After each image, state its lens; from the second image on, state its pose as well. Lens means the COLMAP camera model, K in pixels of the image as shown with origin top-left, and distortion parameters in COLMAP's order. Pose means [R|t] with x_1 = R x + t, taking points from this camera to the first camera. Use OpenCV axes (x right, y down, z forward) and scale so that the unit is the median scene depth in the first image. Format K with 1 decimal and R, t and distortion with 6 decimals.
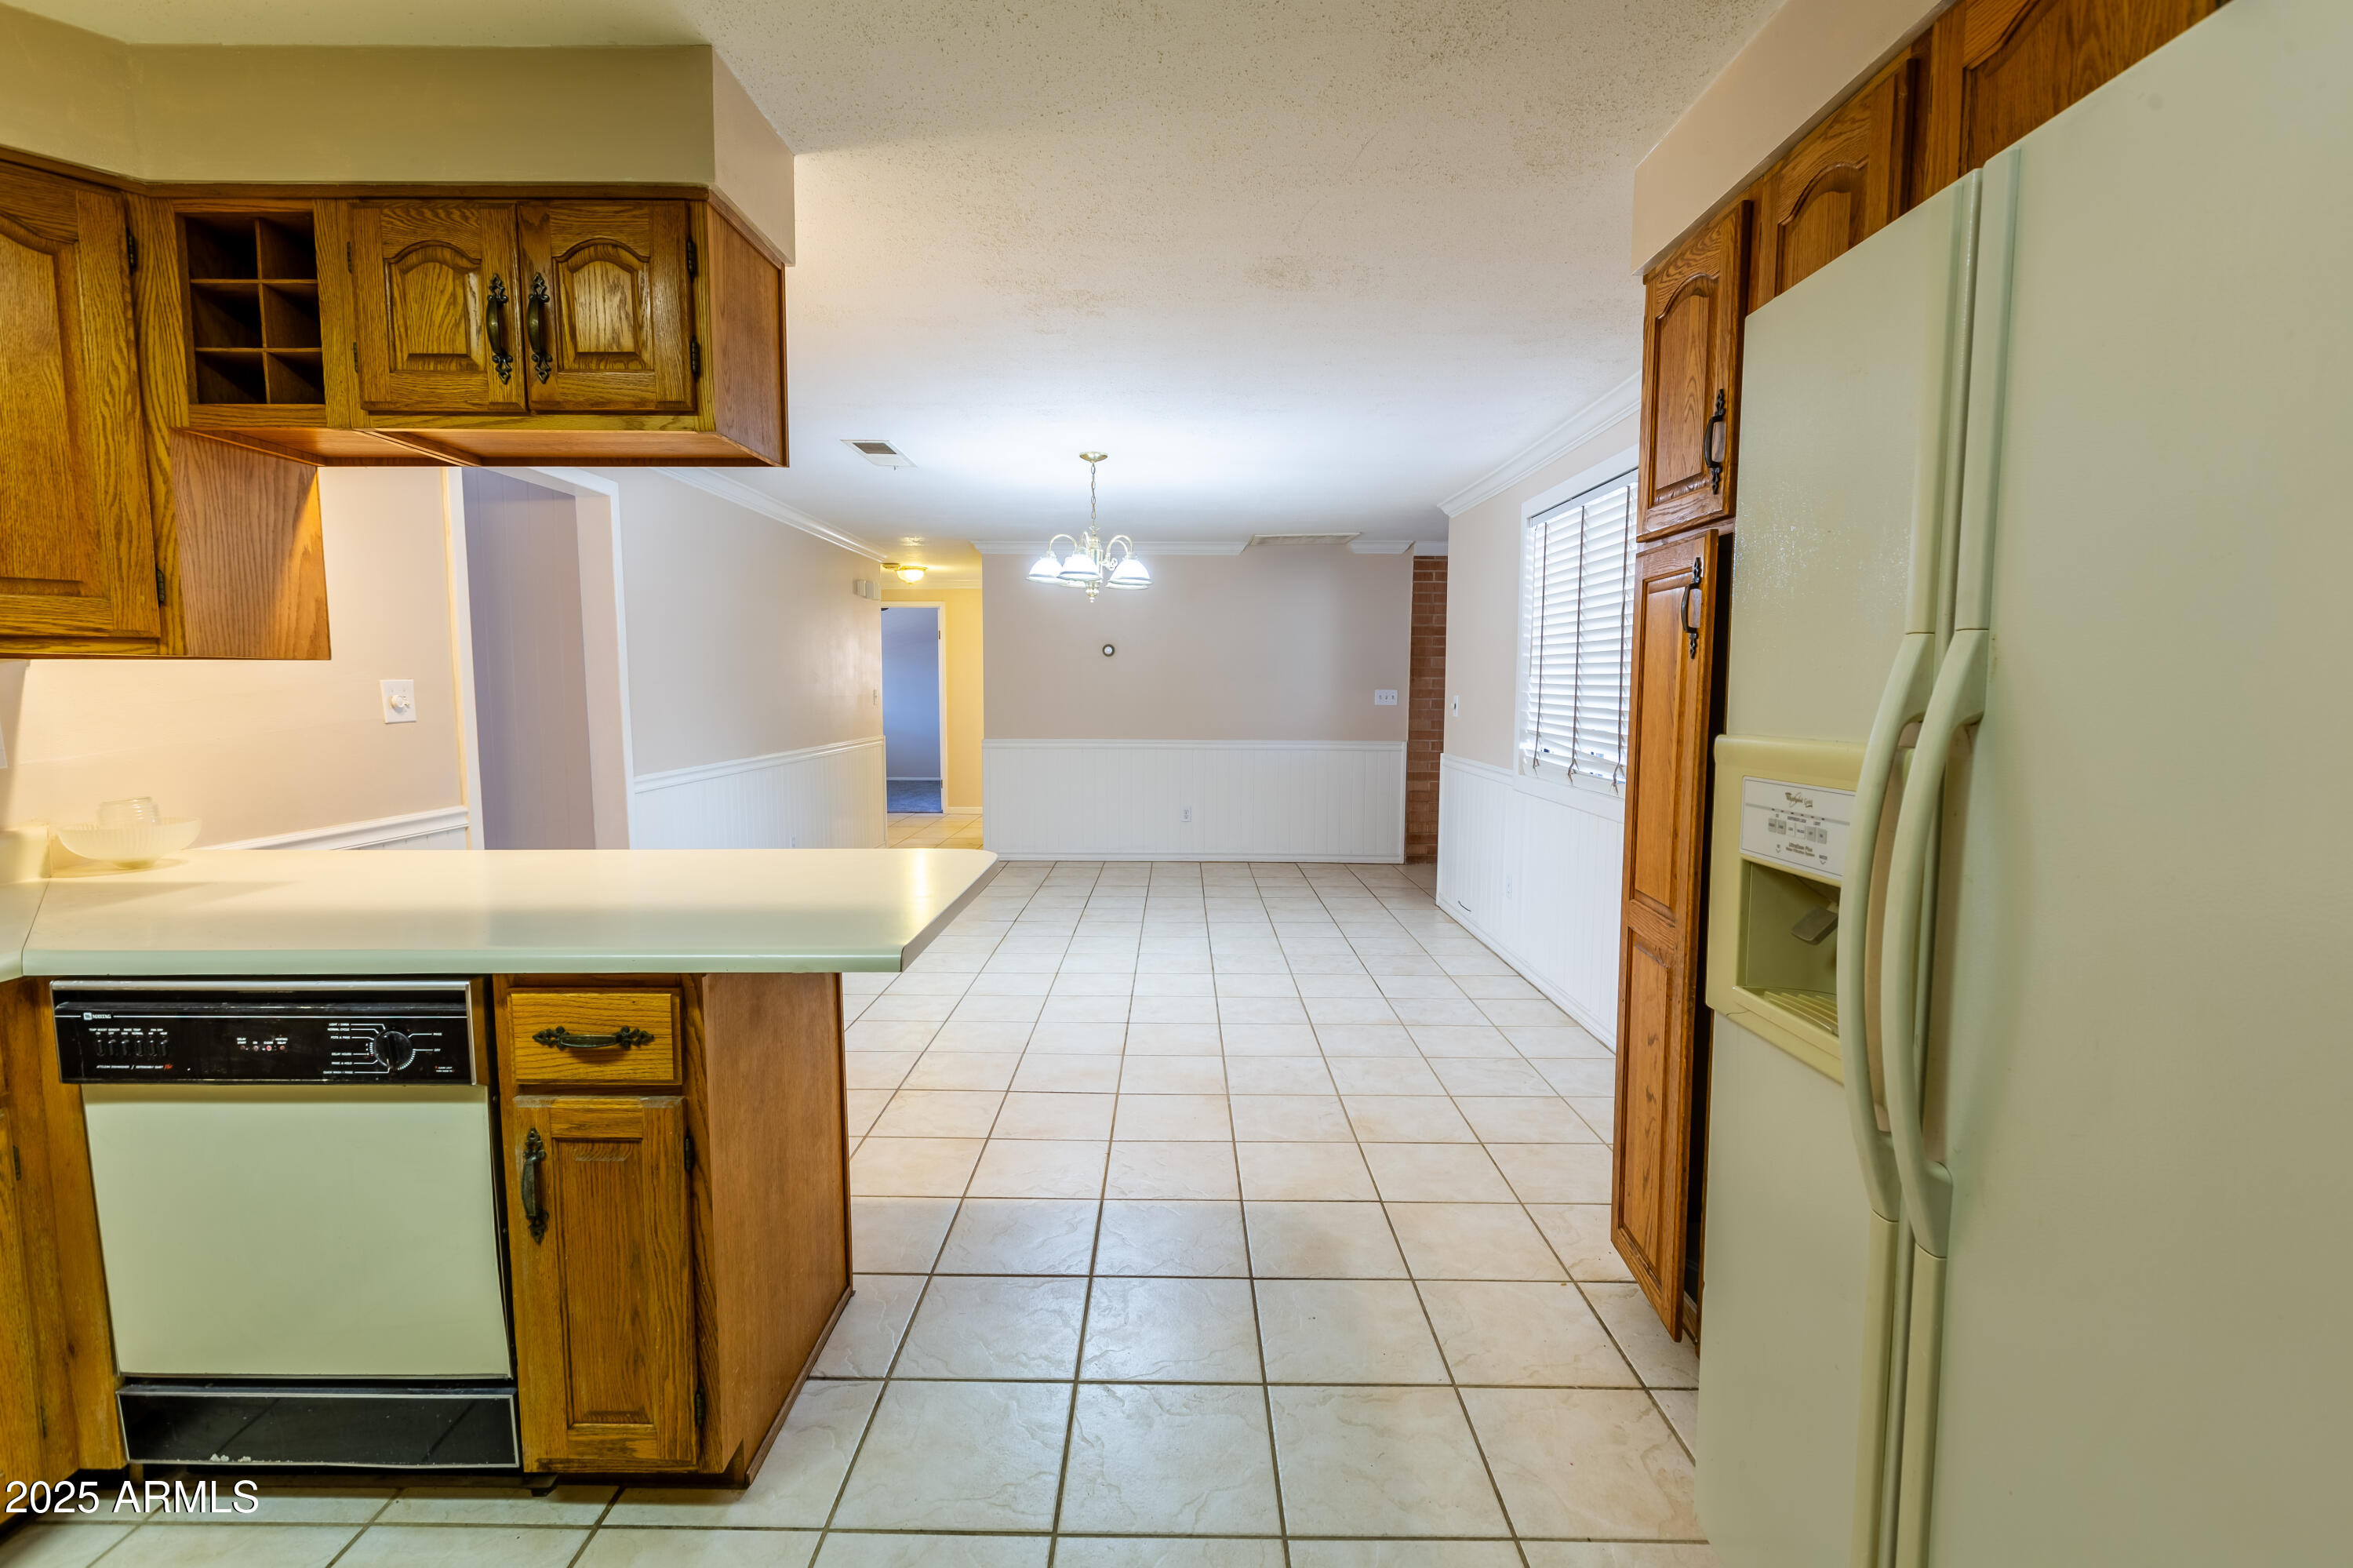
lens RADIAL K [[1044.4, 0, 1166.5], [0, 1044.4, 782.4], [0, 0, 1]] dist [0.004278, 0.000476]
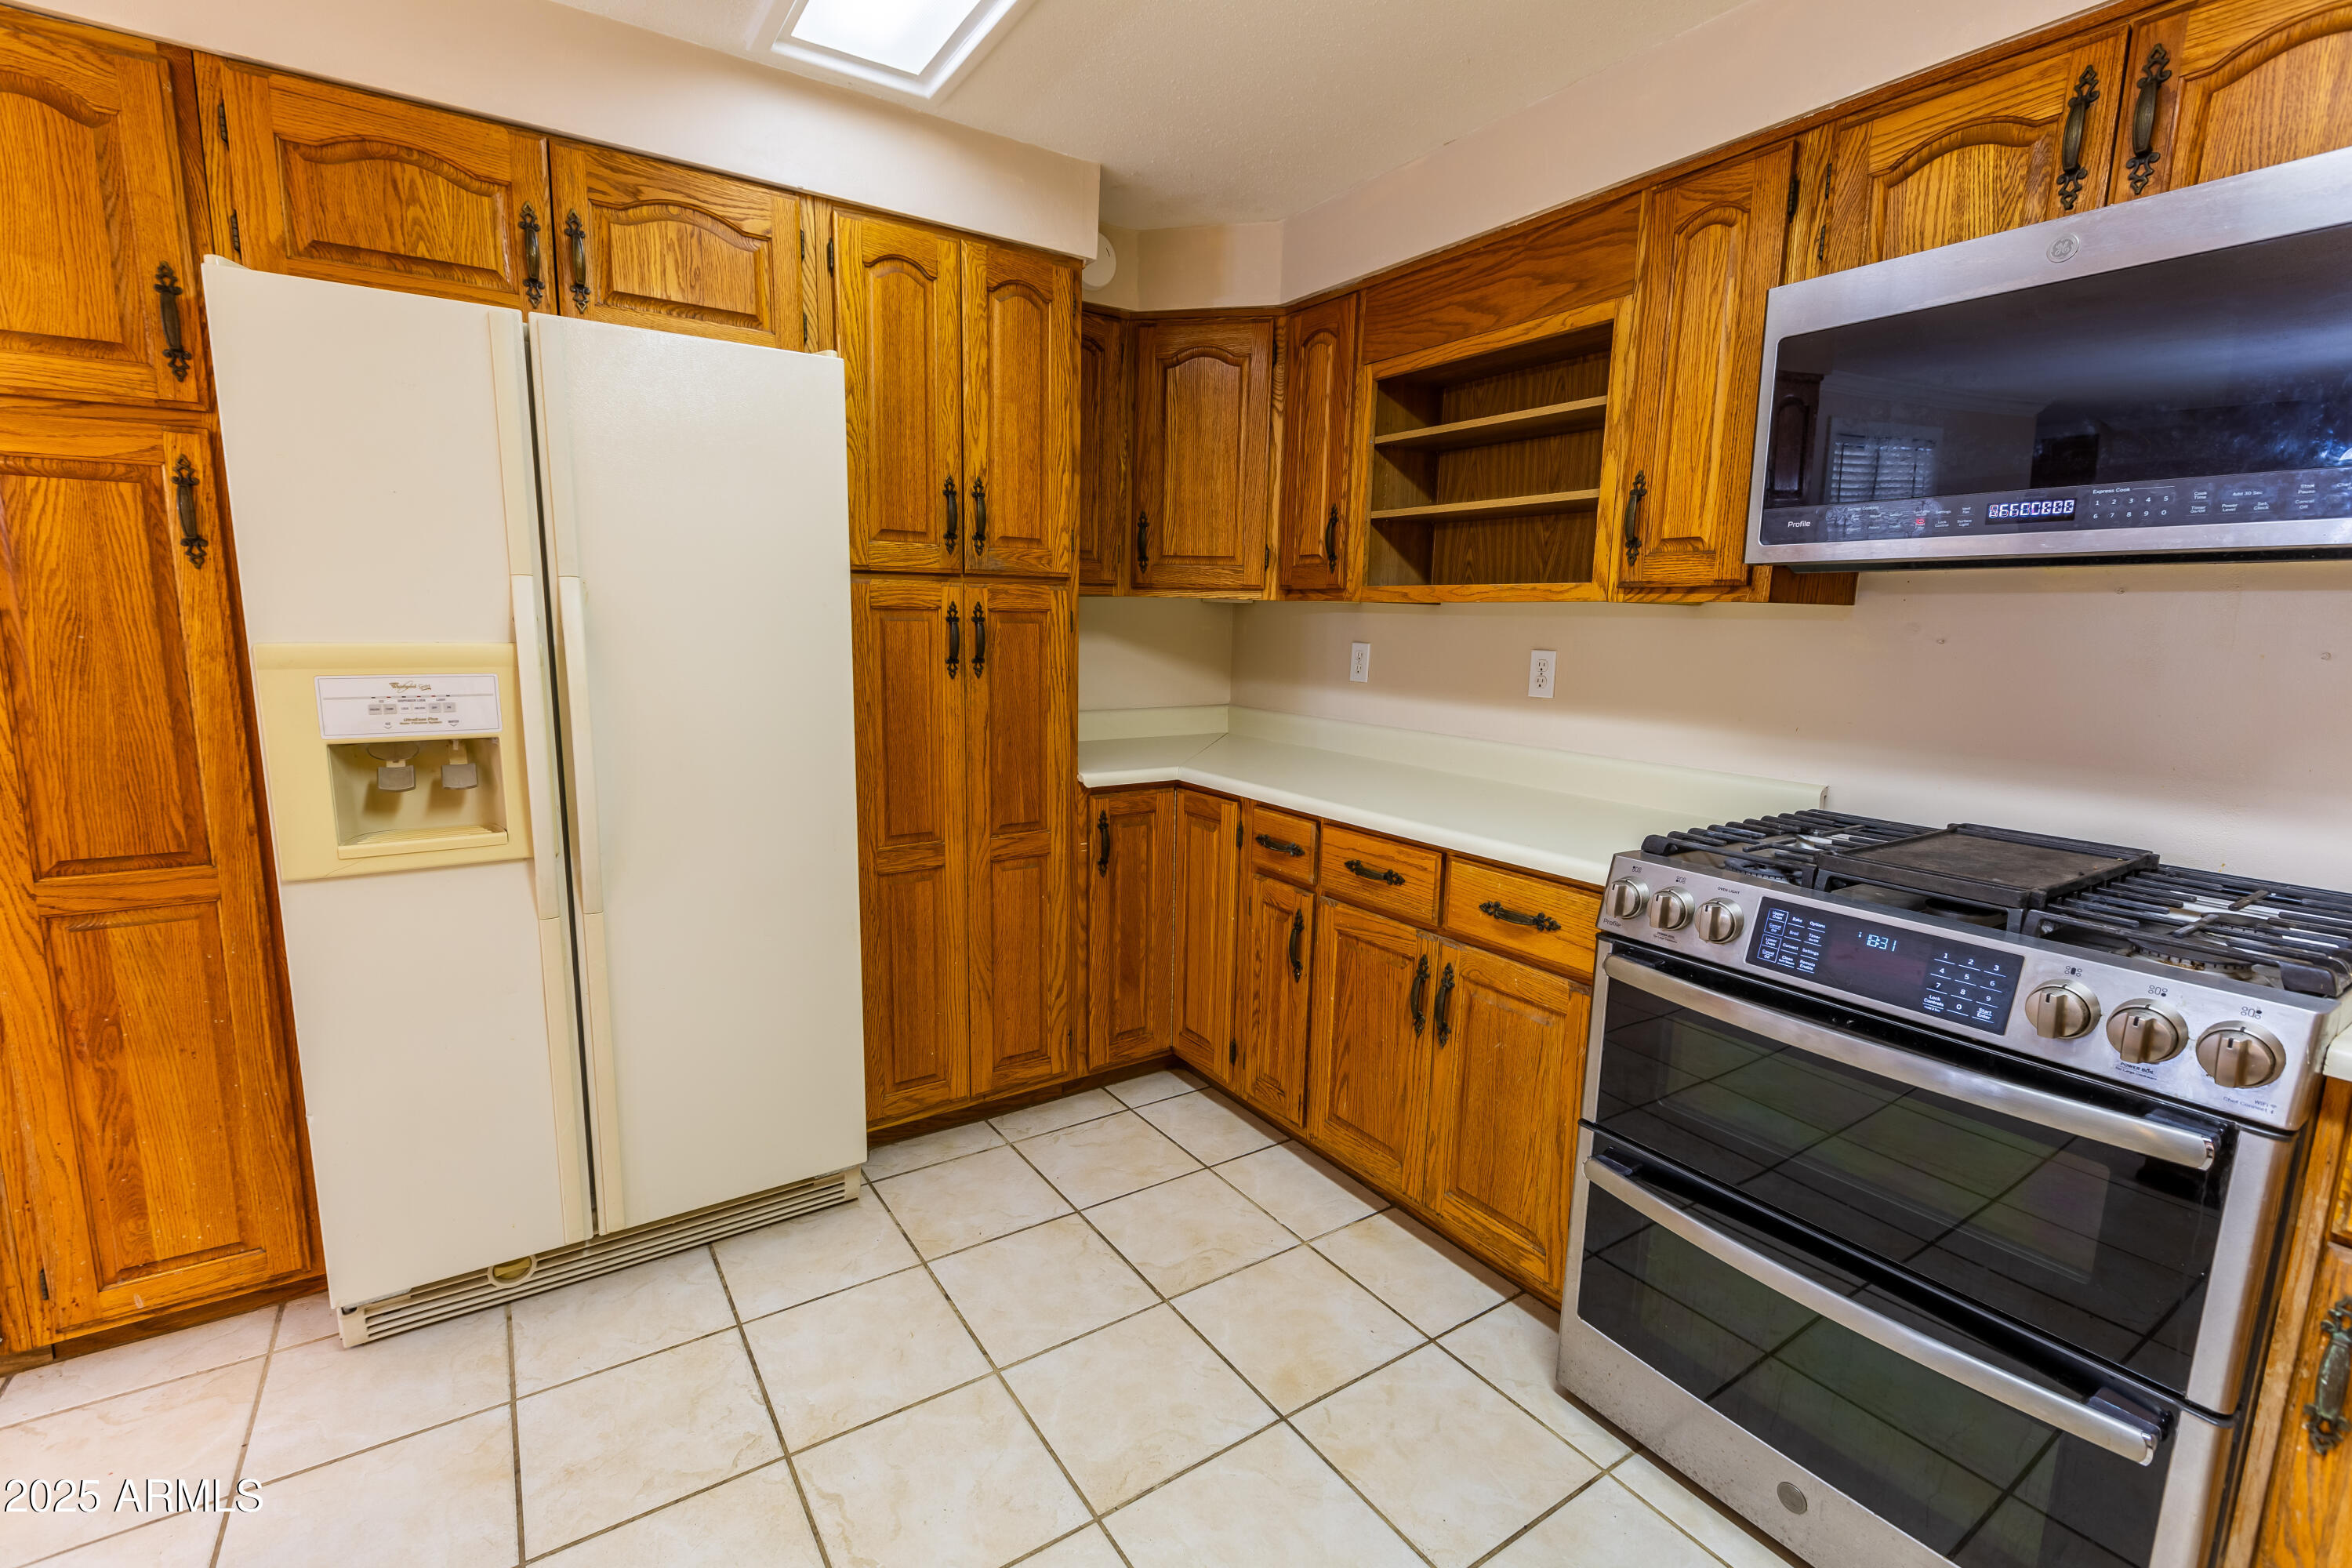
lens RADIAL K [[1043.9, 0, 1166.0], [0, 1043.9, 782.4], [0, 0, 1]] dist [0.004278, 0.000476]
pose [[-0.554983, -0.143688, 0.819358, -1.096717], [0.055772, 0.976326, 0.208992, -0.092021], [-0.829990, 0.161684, -0.533830, 0.920320]]
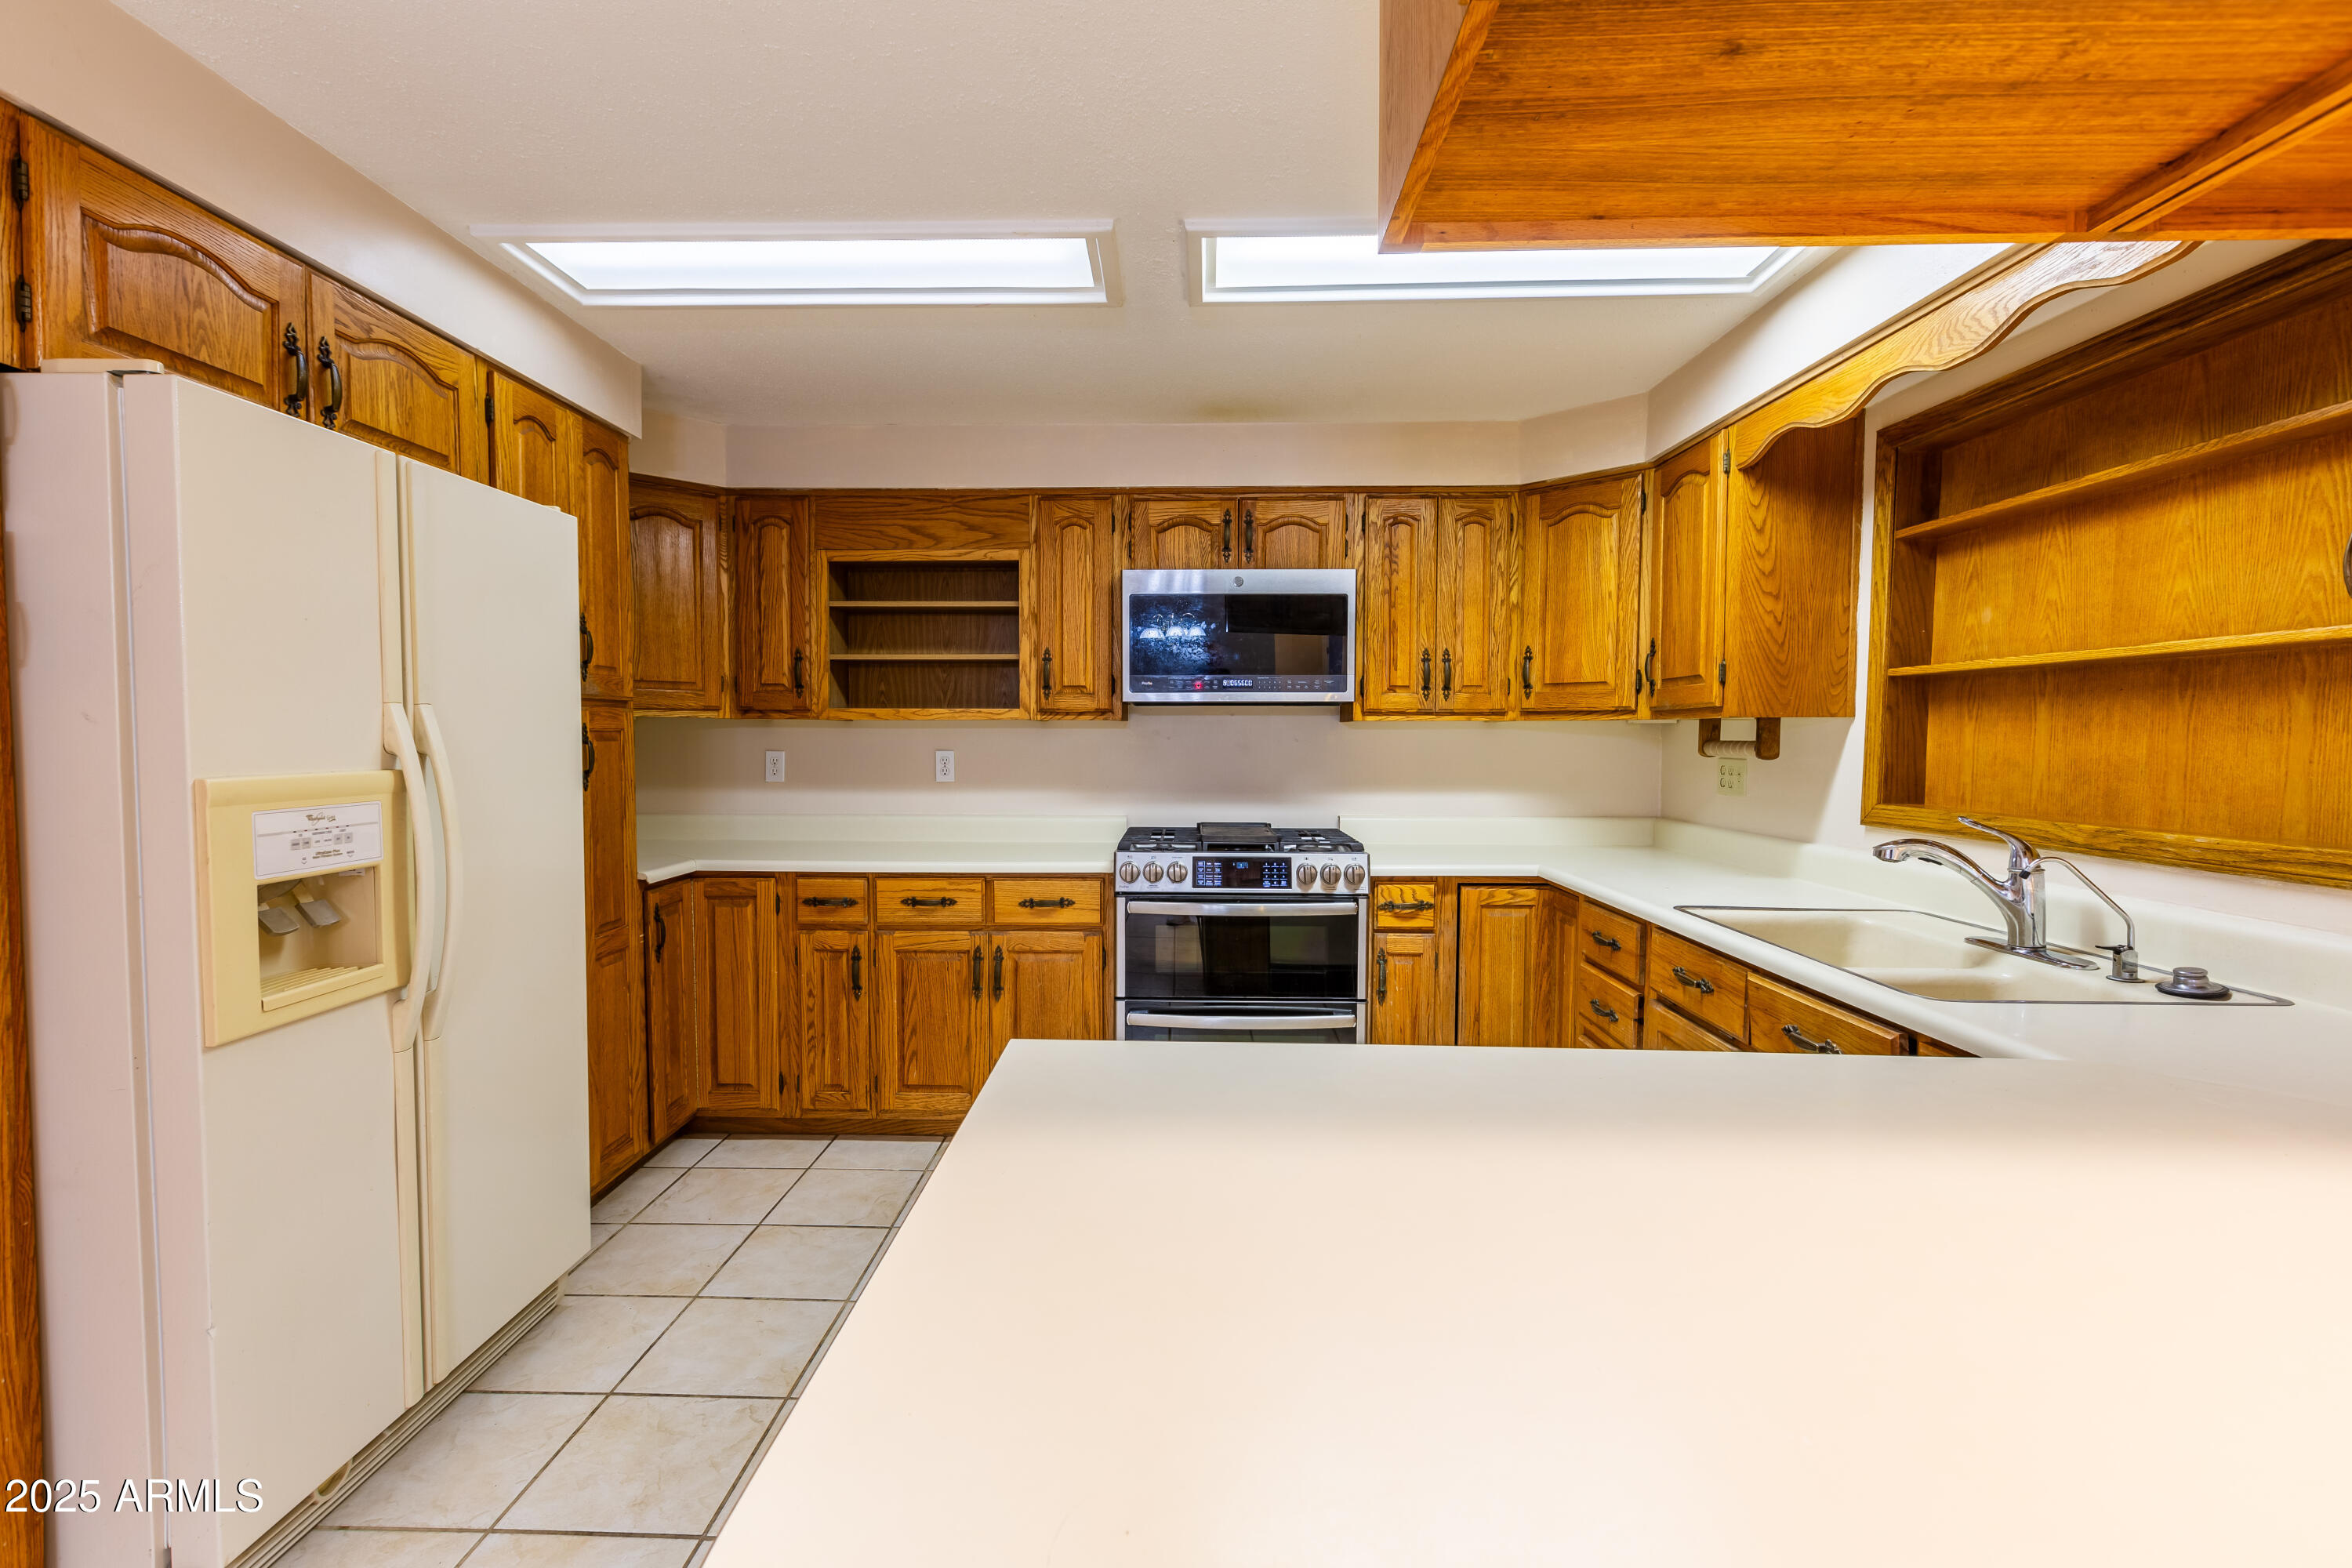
lens RADIAL K [[1043.9, 0, 1166.0], [0, 1043.9, 782.4], [0, 0, 1]] dist [0.004278, 0.000476]
pose [[-0.999866, -0.004339, 0.015767, -0.483884], [-0.002142, 0.990596, 0.136799, -0.210059], [-0.016212, 0.136747, -0.990473, 2.270102]]
